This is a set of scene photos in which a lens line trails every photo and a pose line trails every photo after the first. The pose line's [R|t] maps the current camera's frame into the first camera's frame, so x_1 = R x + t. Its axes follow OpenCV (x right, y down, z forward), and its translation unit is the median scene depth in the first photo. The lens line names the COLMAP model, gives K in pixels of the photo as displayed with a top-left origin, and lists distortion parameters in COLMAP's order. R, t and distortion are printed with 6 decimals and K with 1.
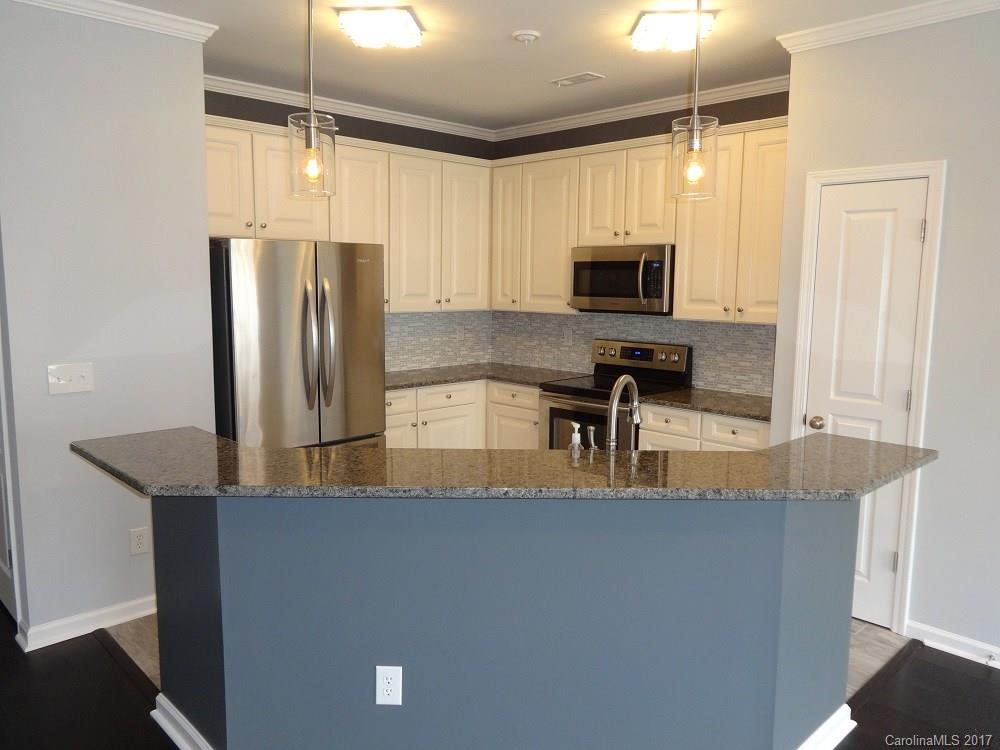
lens RADIAL K [[753.6, 0, 497.7], [0, 753.6, 374.0], [0, 0, 1]] dist [-0.001836, 0.010354]
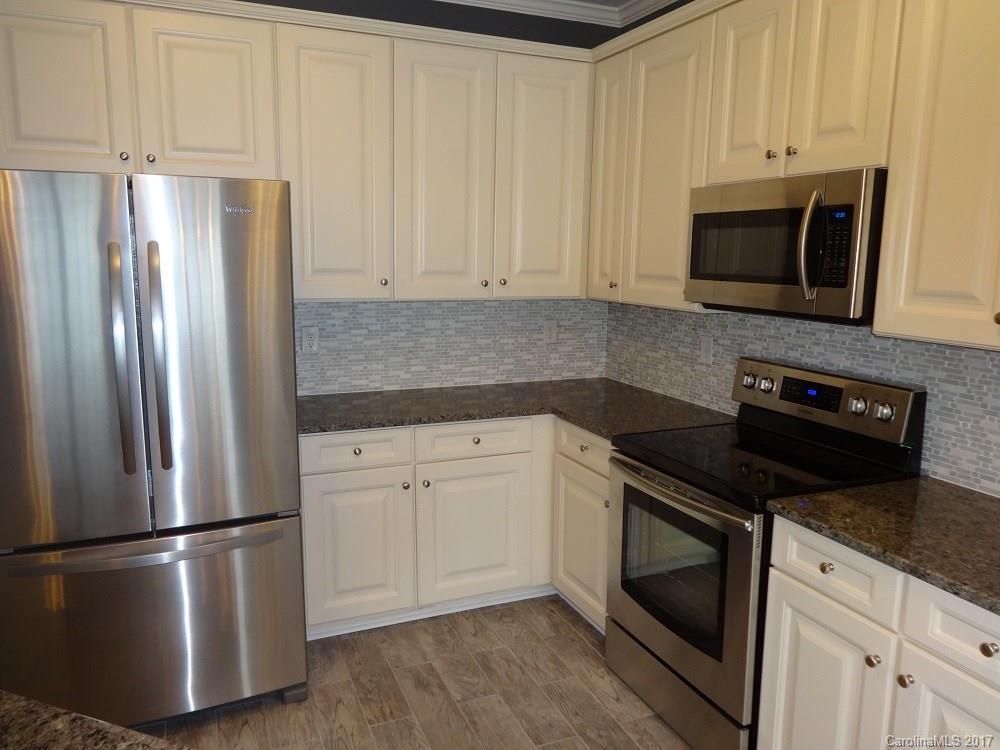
lens RADIAL K [[753.6, 0, 502.8], [0, 753.6, 376.6], [0, 0, 1]] dist [-0.001836, 0.010354]
pose [[0.935378, 0.061504, -0.348259, 0.164692], [-0.048810, 0.997789, 0.045116, -0.050806], [0.350264, -0.025202, 0.936312, 0.442108]]
